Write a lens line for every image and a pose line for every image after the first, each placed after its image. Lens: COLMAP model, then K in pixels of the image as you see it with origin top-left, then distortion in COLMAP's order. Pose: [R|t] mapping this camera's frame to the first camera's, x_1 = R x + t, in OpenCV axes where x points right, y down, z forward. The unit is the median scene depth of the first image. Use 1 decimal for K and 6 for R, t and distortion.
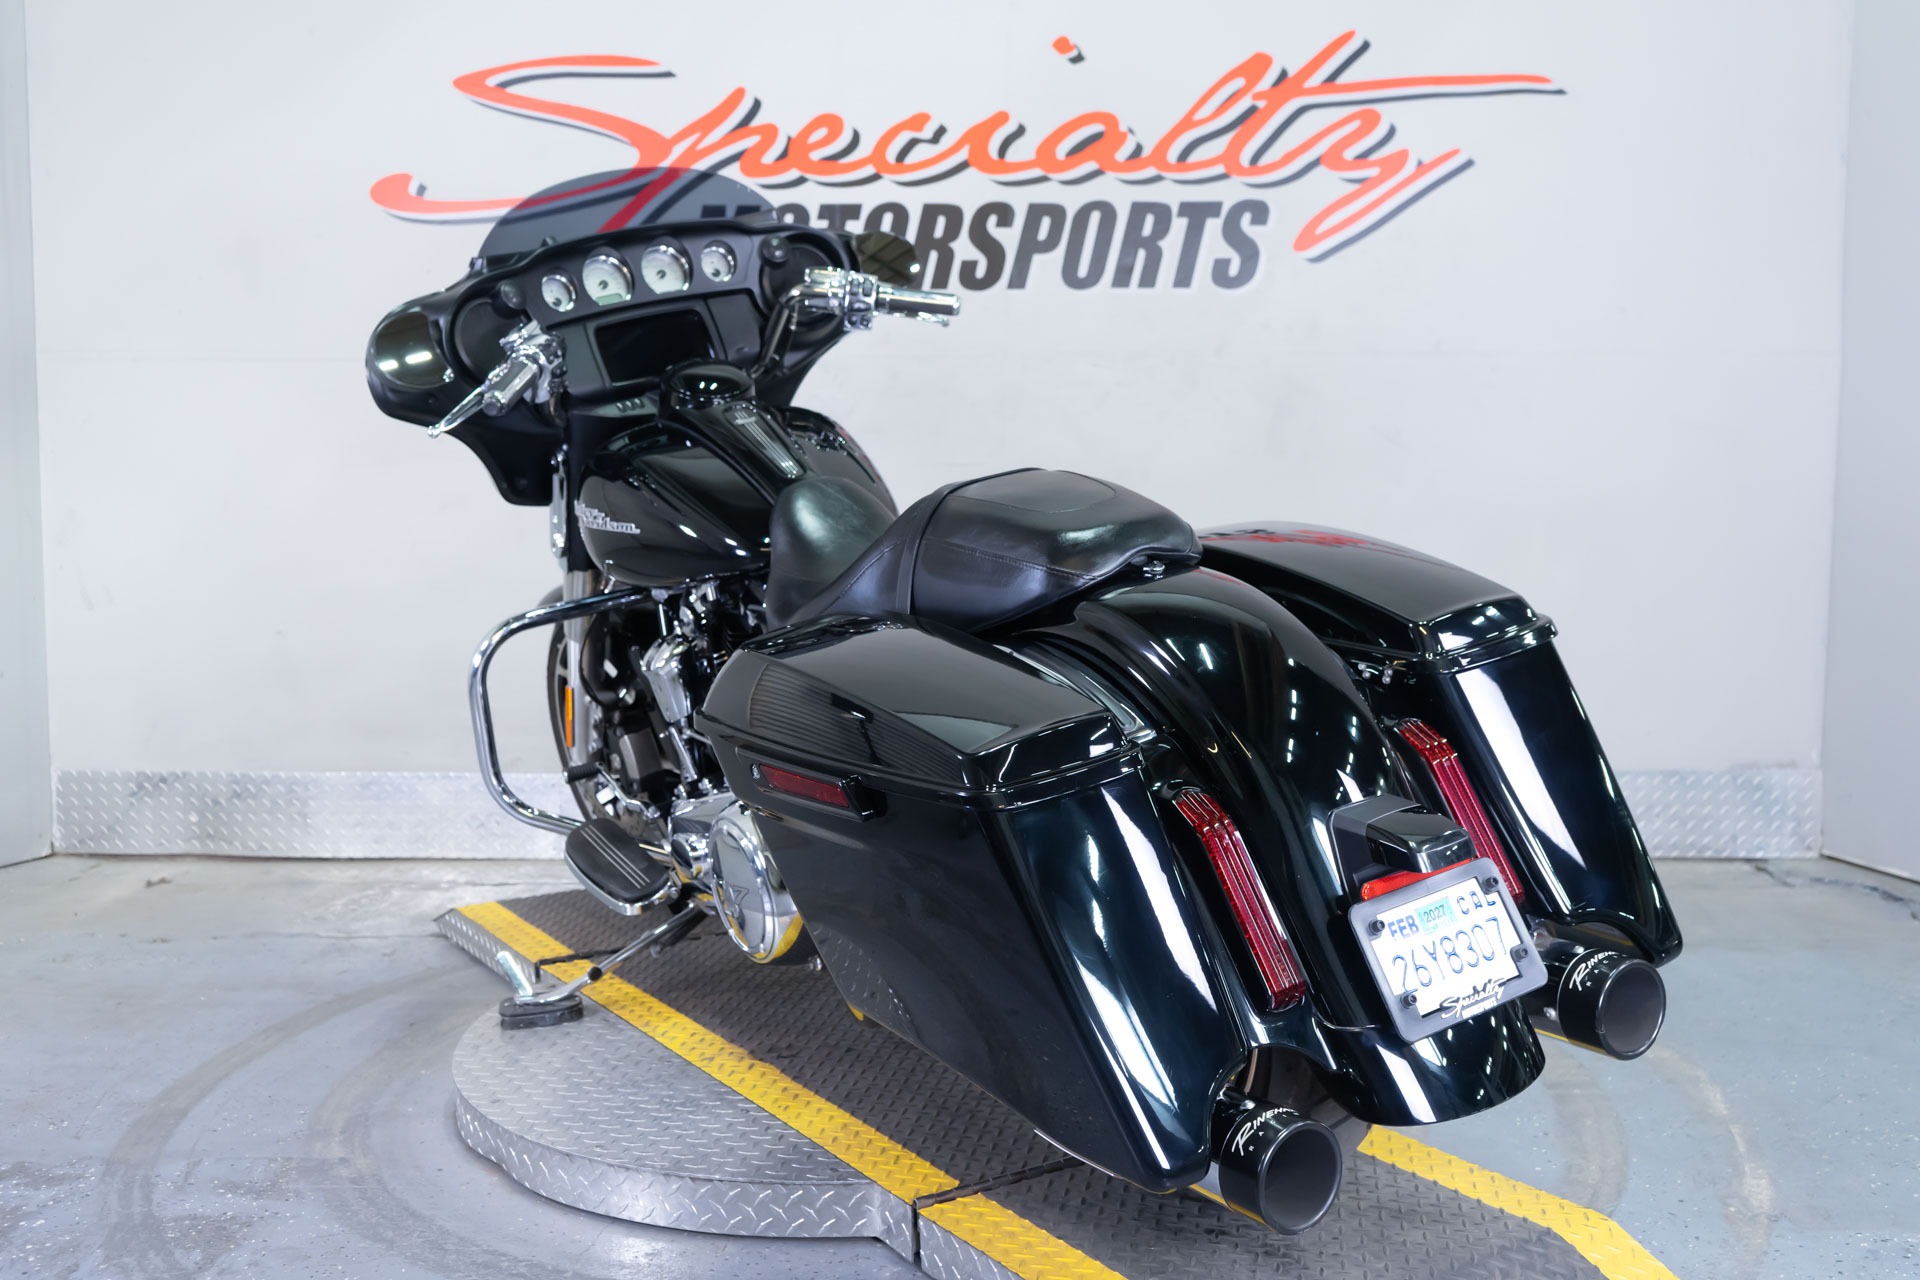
lens RADIAL K [[1798.2, 0, 960.0], [0, 1798.2, 640.0], [0, 0, 1]] dist [0.002207, 0.002130]
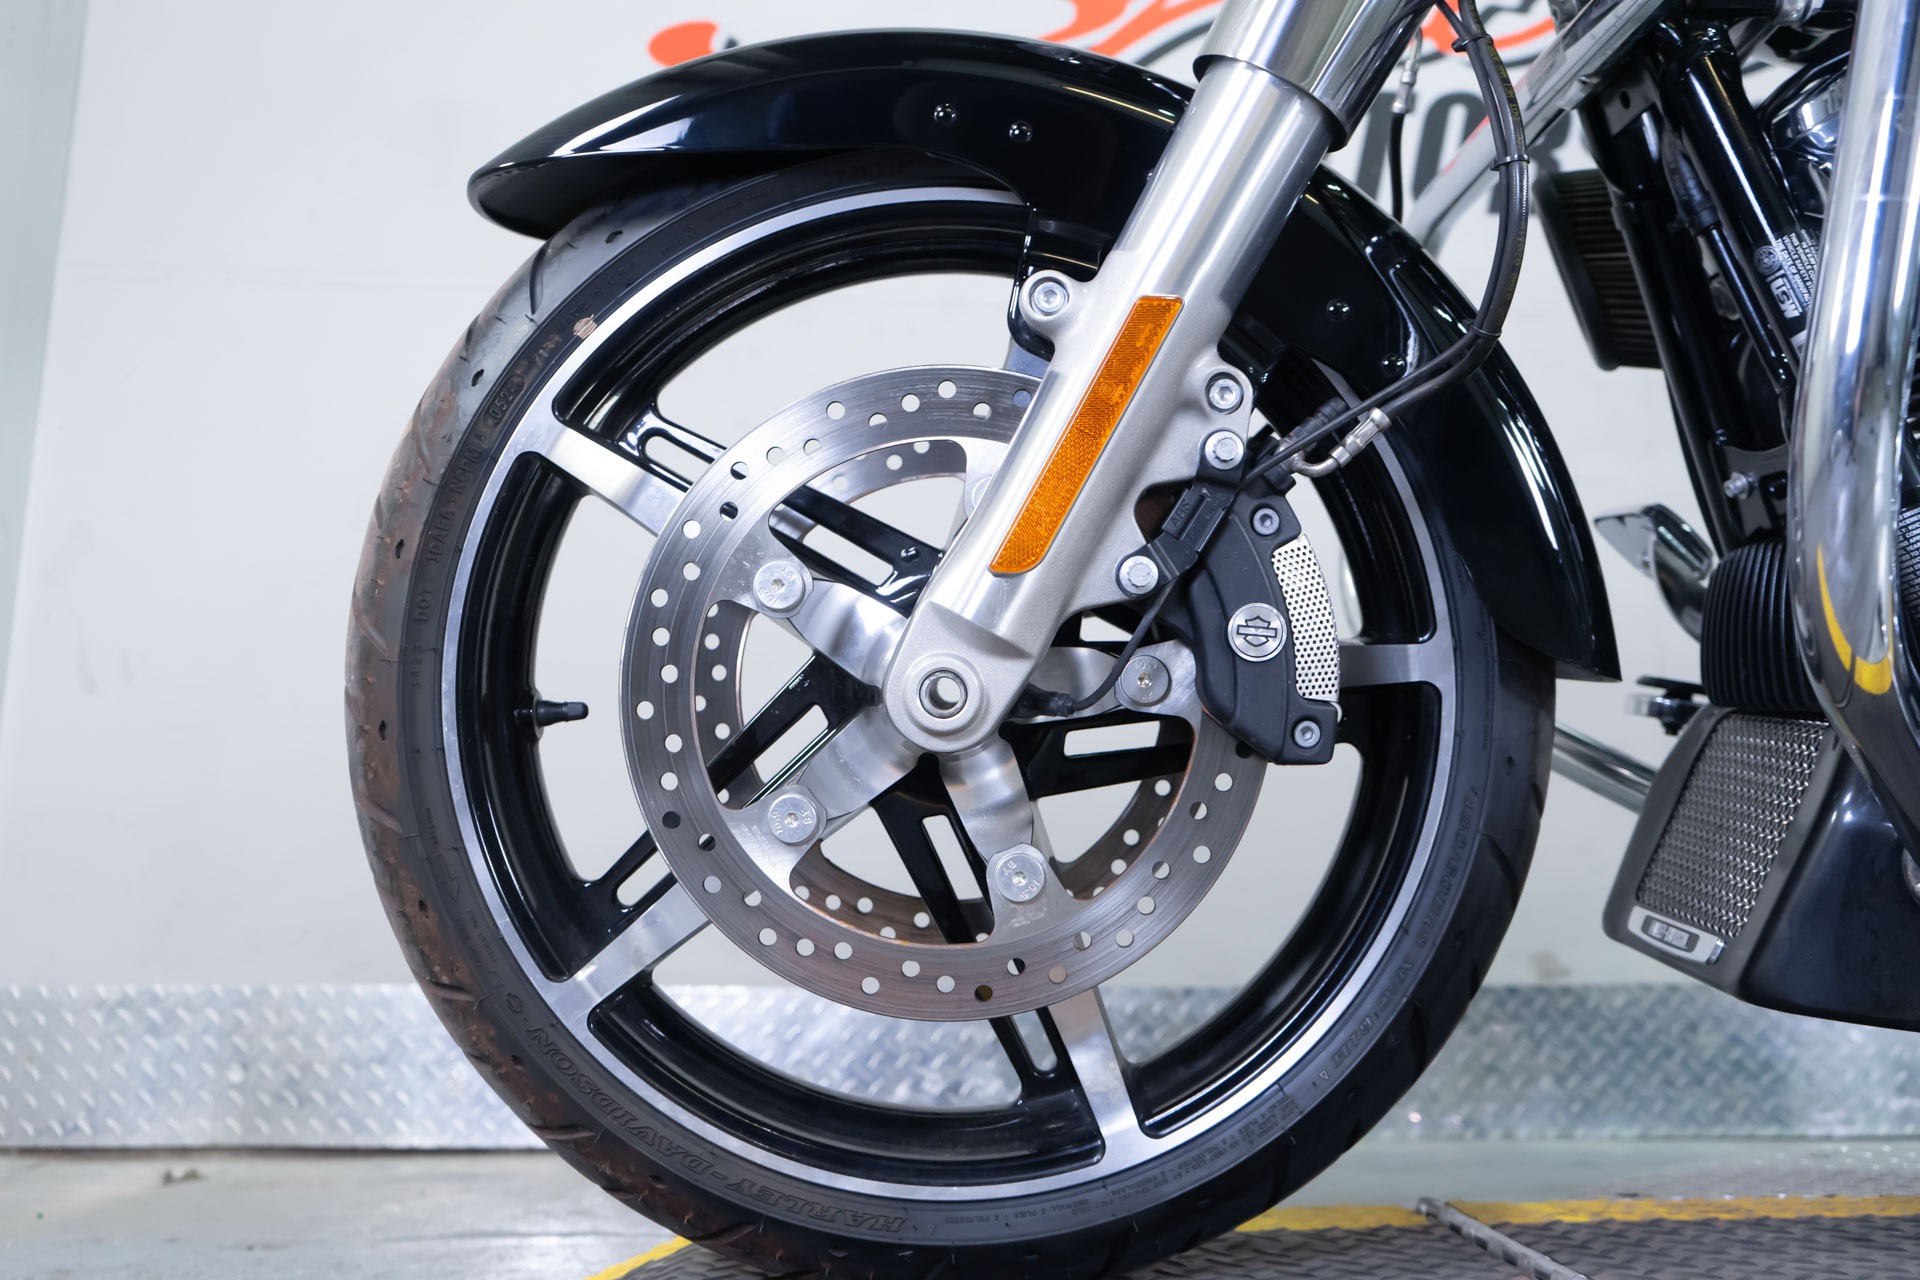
lens RADIAL K [[1741.5, 0, 960.0], [0, 1741.5, 640.0], [0, 0, 1]] dist [-0.000716, 0.006569]
pose [[0.993355, 0.025414, 0.112250, -0.289006], [0.006263, 0.961932, -0.273216, 0.125796], [-0.114921, 0.272104, 0.955381, 0.464655]]
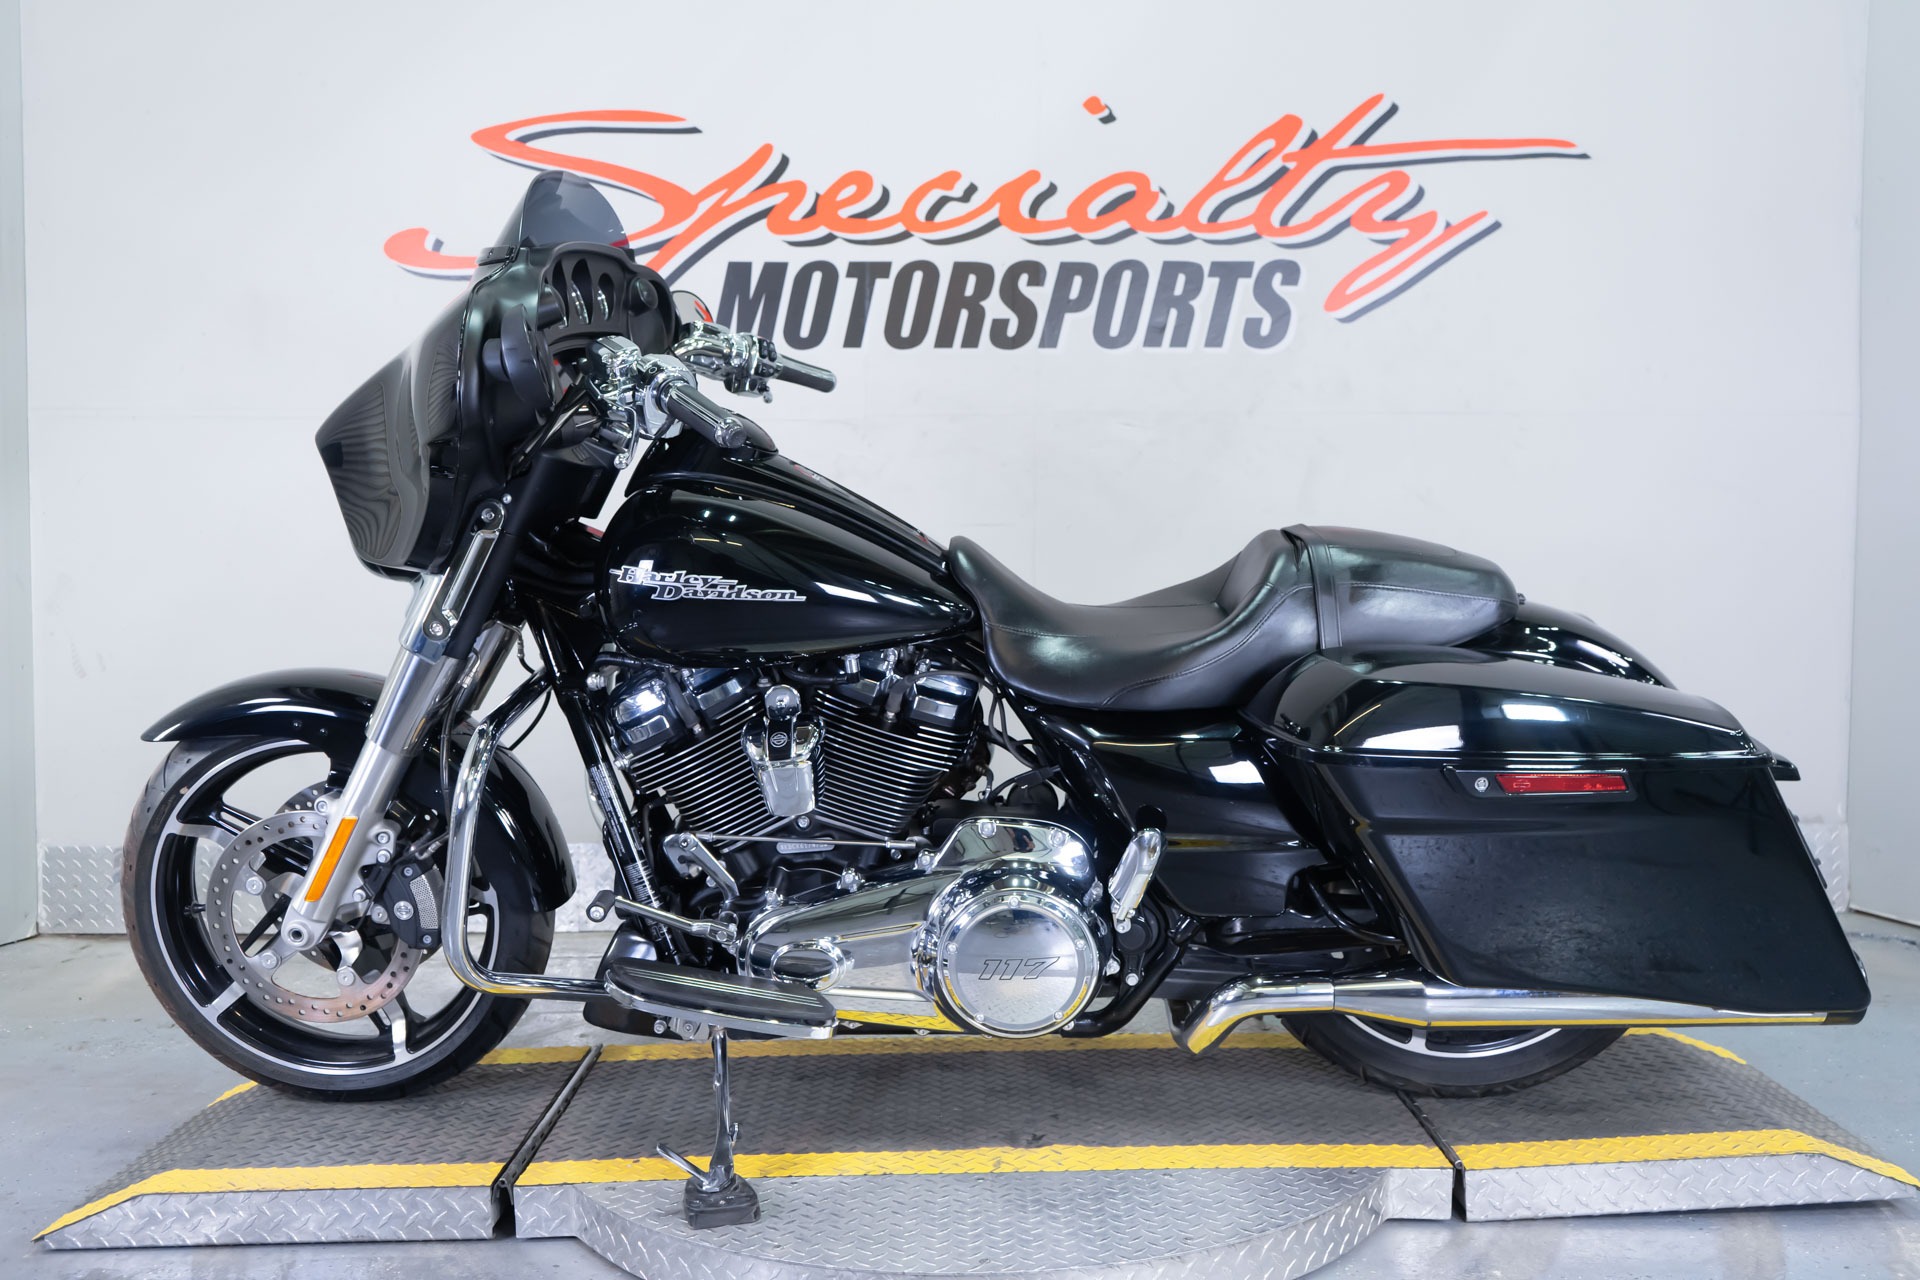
lens RADIAL K [[1798.2, 0, 960.0], [0, 1798.2, 640.0], [0, 0, 1]] dist [0.002207, 0.002130]
pose [[0.998377, -0.005801, 0.056656, -0.075107], [0.007710, 0.999408, -0.033526, -0.001124], [-0.056428, 0.033909, 0.997831, 0.018125]]
